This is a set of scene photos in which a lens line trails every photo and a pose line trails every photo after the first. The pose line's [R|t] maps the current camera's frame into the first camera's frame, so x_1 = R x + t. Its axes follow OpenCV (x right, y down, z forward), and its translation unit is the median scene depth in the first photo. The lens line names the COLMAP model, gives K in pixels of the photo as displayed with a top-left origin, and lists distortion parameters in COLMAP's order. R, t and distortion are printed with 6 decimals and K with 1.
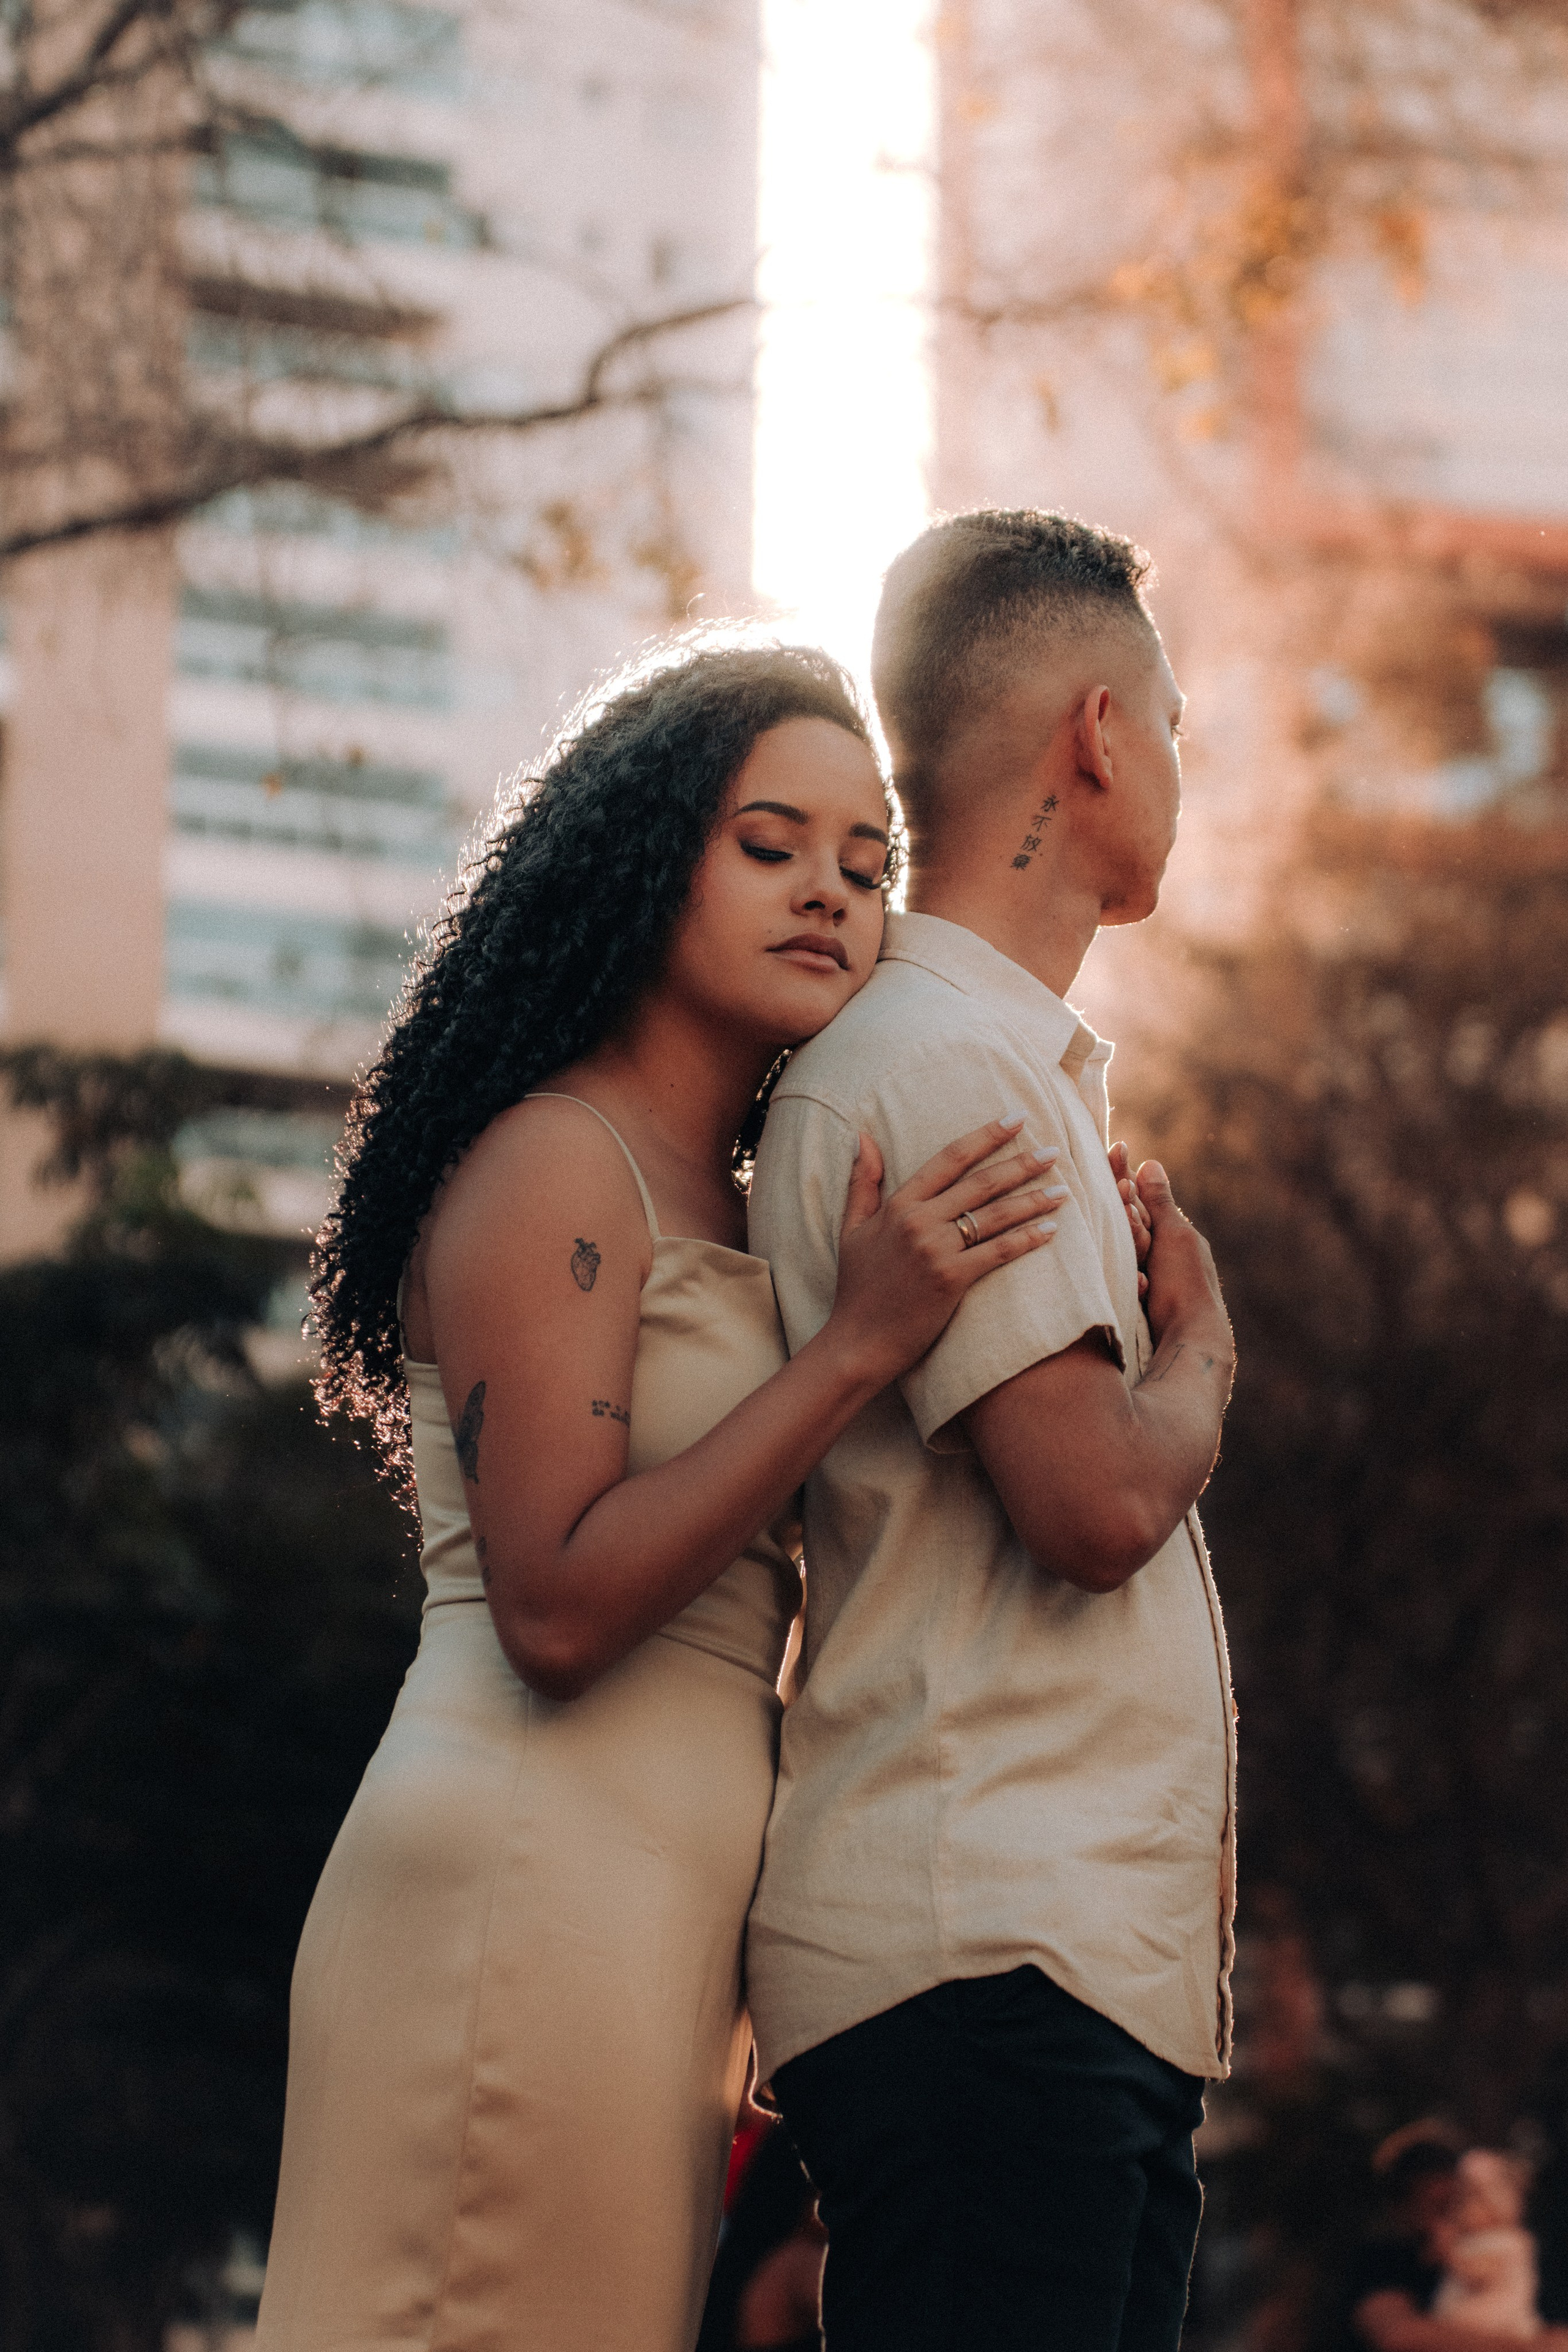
lens RADIAL K [[7418.2, 0, 792.6], [0, 7418.2, 1172.0], [0, 0, 1]] dist [-0.063984, 0.000000]
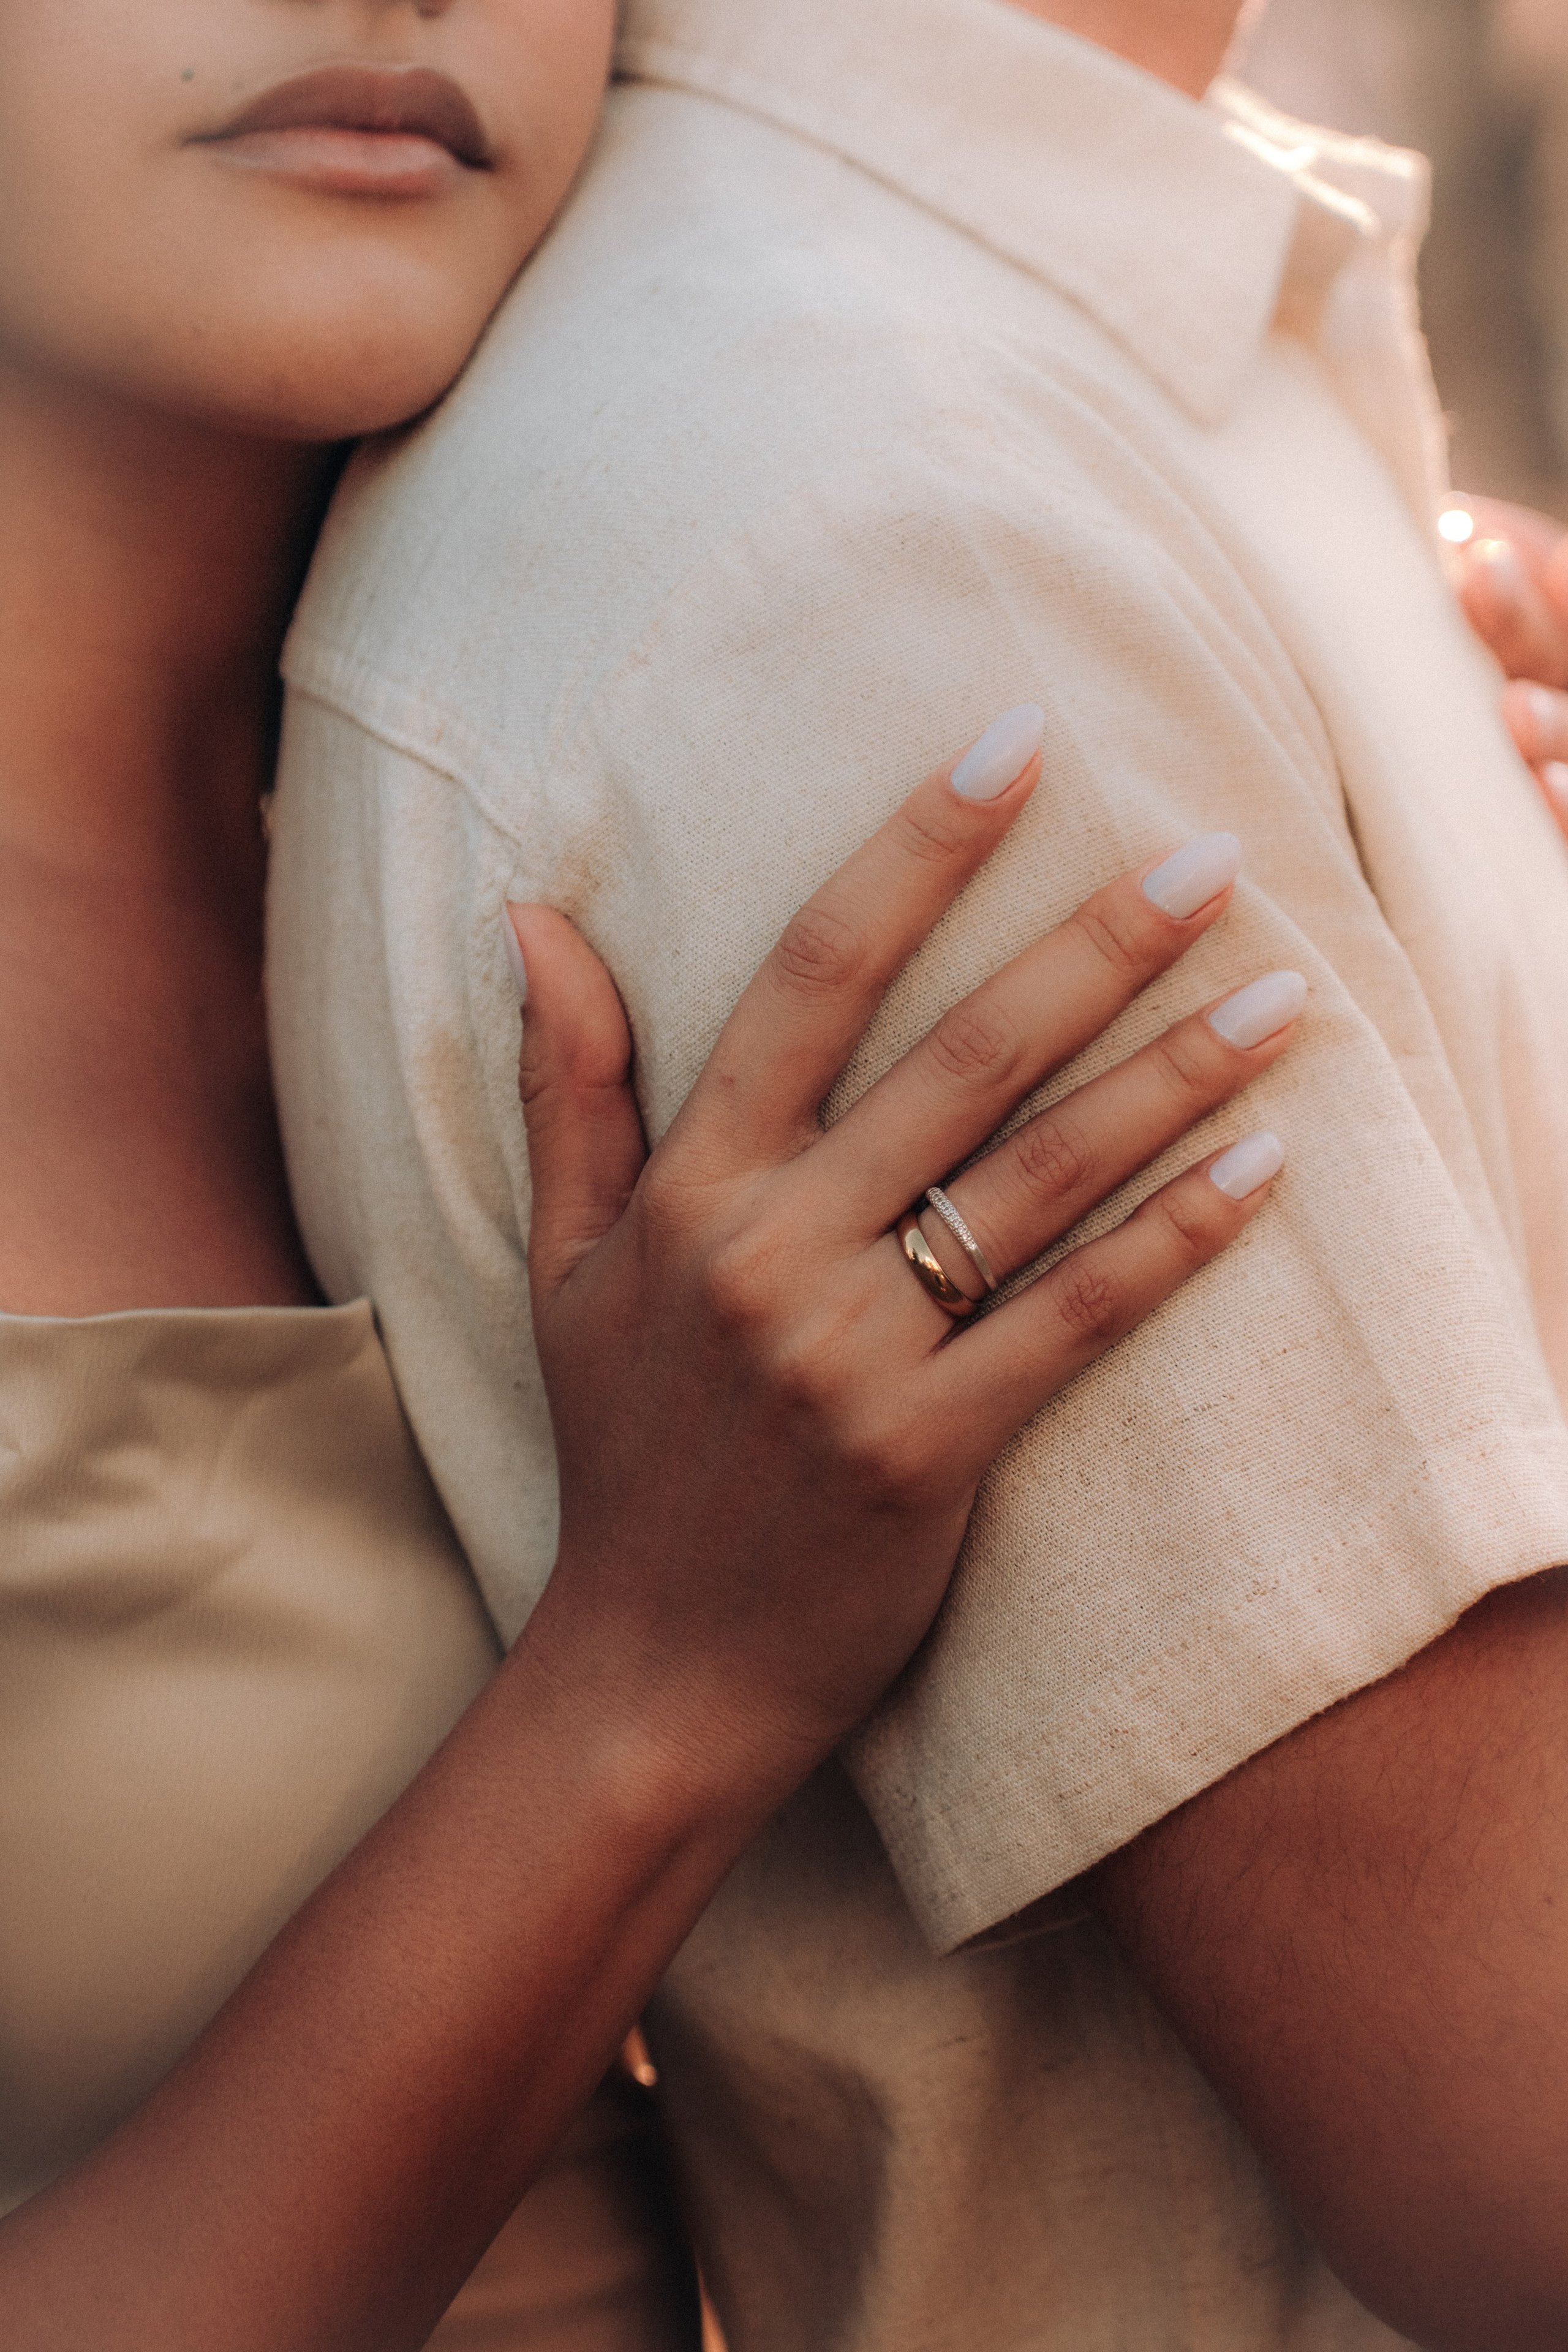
lens RADIAL K [[7418.2, 0, 785.3], [0, 7418.2, 1177.1], [0, 0, 1]] dist [-0.063984, 0.000000]
pose [[0.969600, -0.194502, -0.148477, 0.058268], [0.225488, 0.945866, 0.233437, -0.058753], [0.095035, -0.259820, 0.960969, 0.740470]]
